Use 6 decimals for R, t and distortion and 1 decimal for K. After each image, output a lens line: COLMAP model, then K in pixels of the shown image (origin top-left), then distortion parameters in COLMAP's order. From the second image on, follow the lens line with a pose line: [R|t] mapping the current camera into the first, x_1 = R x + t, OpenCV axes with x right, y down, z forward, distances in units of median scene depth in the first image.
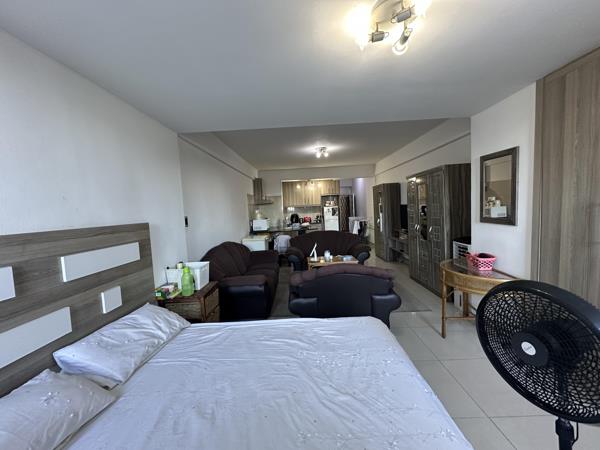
lens RADIAL K [[243.8, 0, 299.3], [0, 243.8, 224.0], [0, 0, 1]] dist [0.014110, 0.000121]
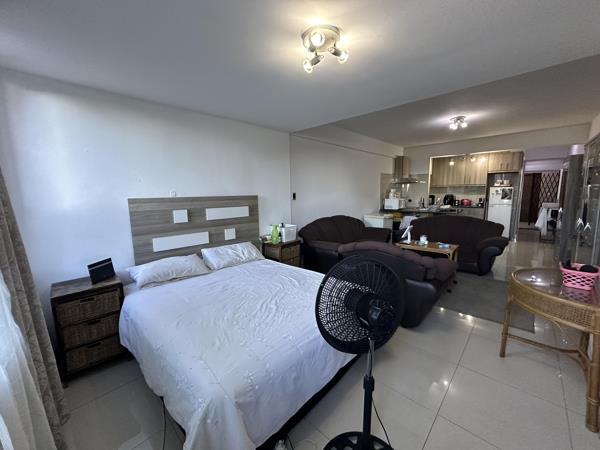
lens RADIAL K [[243.8, 0, 301.1], [0, 243.8, 226.3], [0, 0, 1]] dist [0.014110, 0.000121]
pose [[0.742400, 0.133388, -0.656544, 0.602913], [-0.064940, 0.989692, 0.127640, -0.023883], [0.666802, -0.052124, 0.743410, -0.034426]]
